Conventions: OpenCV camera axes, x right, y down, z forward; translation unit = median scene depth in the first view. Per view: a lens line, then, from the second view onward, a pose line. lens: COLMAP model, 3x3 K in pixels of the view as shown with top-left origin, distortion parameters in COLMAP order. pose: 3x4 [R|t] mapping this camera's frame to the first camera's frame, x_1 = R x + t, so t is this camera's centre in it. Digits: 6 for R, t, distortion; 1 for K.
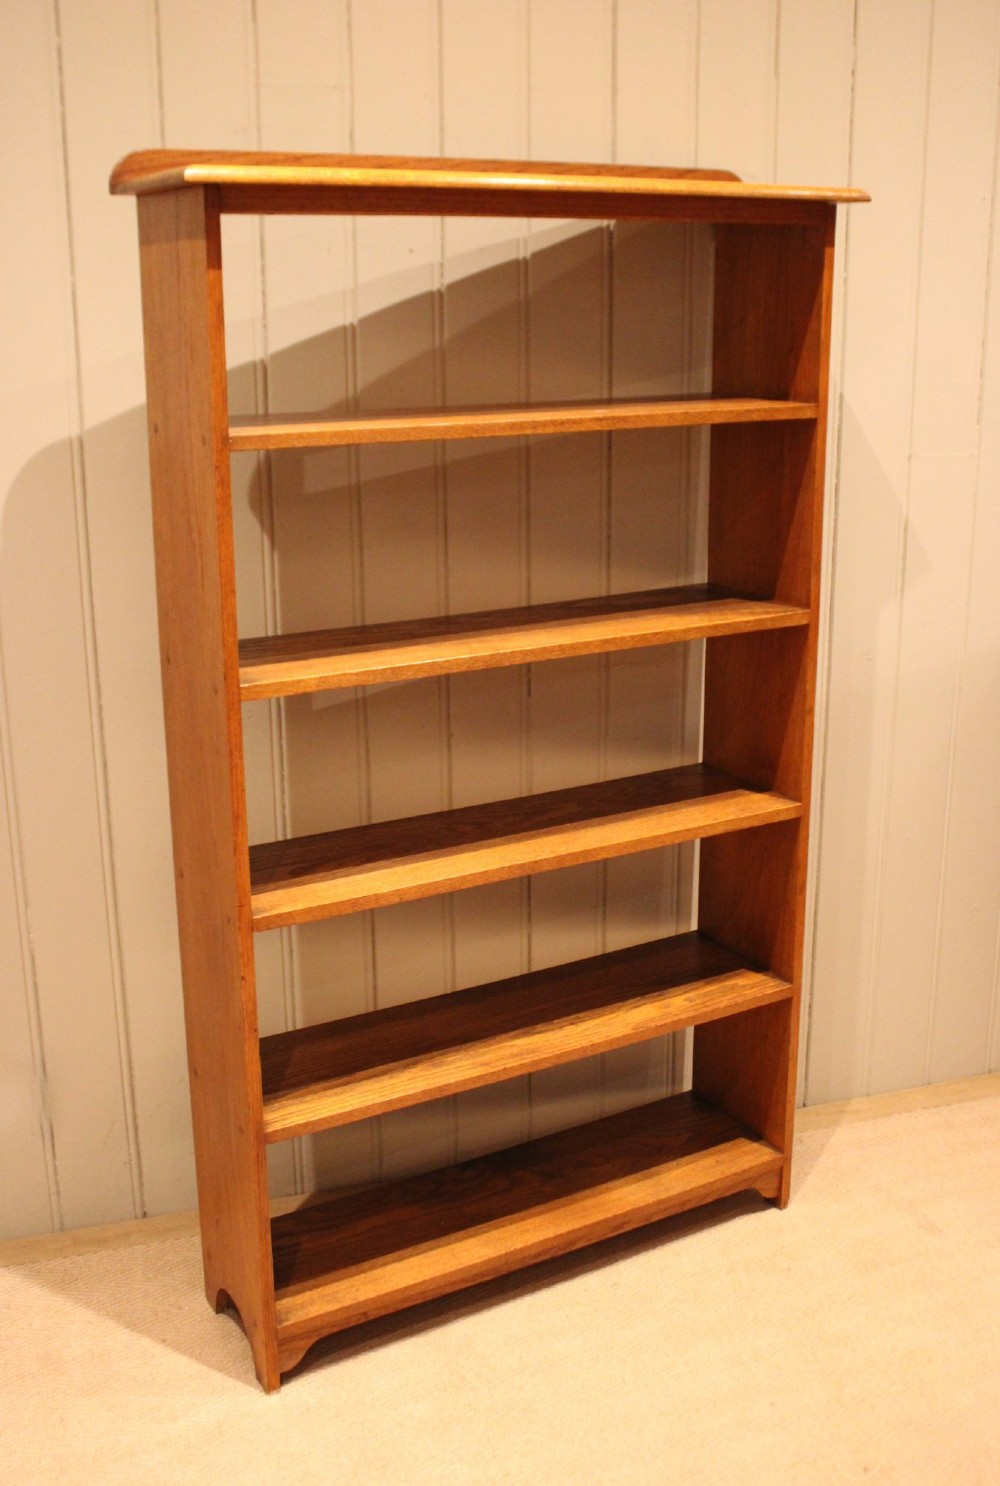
lens RADIAL K [[1579.8, 0, 538.8], [0, 1579.8, 728.4], [0, 0, 1]] dist [-0.105731, 0.031254]
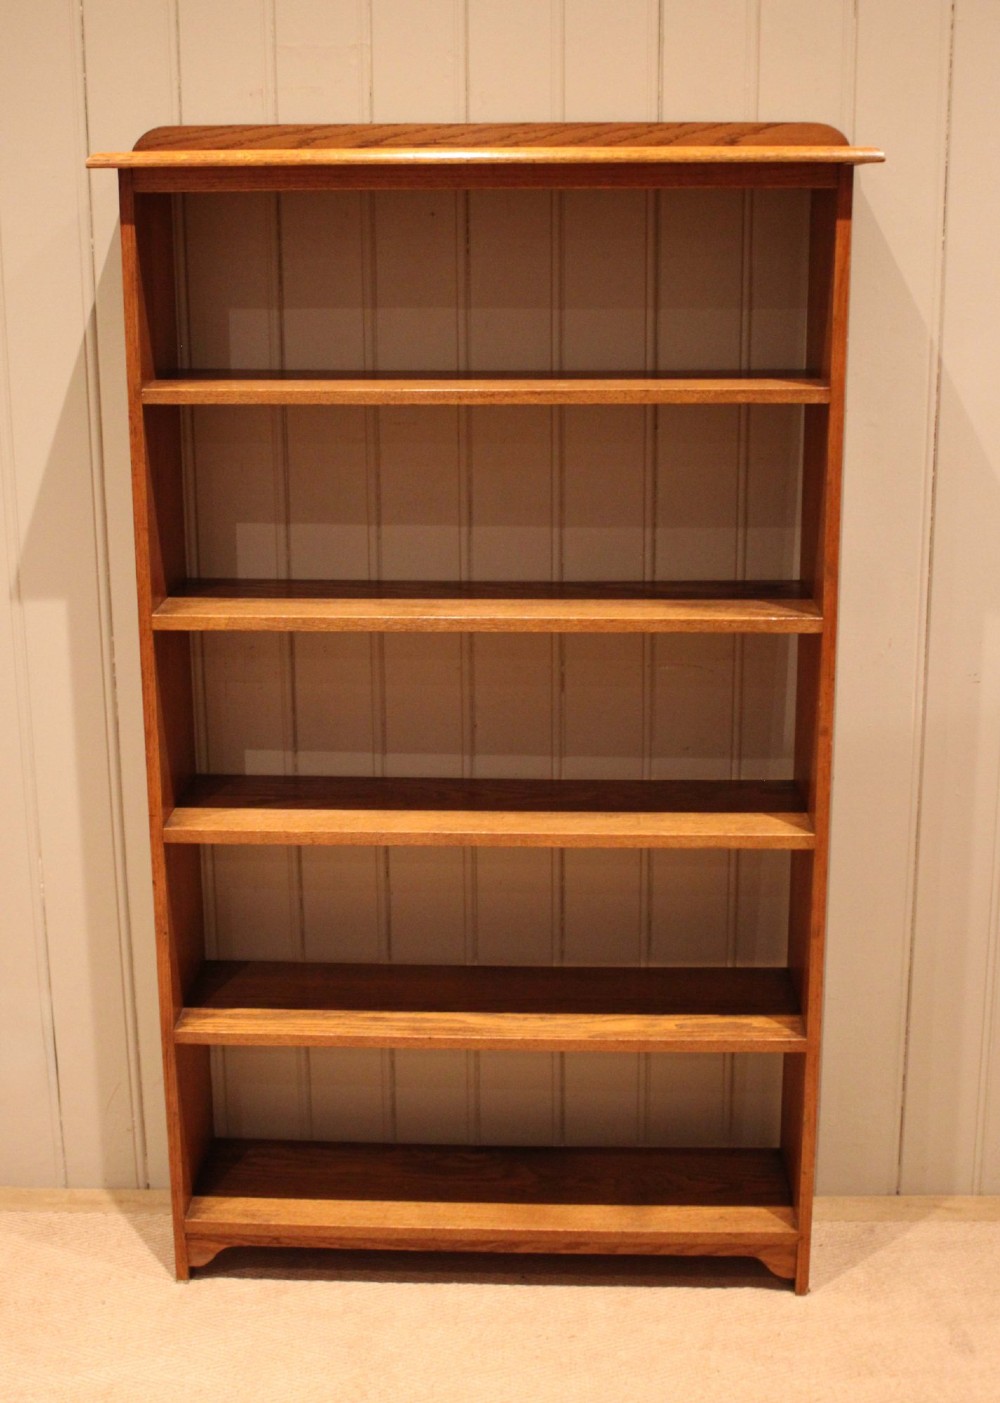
lens RADIAL K [[1902.1, 0, 500.0], [0, 1902.1, 701.5], [0, 0, 1]] dist [-0.120565, 0.081645]
pose [[0.839905, 0.138728, -0.524704, 0.598383], [-0.143870, 0.989104, 0.031216, -0.036270], [0.523318, 0.049271, 0.850712, -0.004649]]
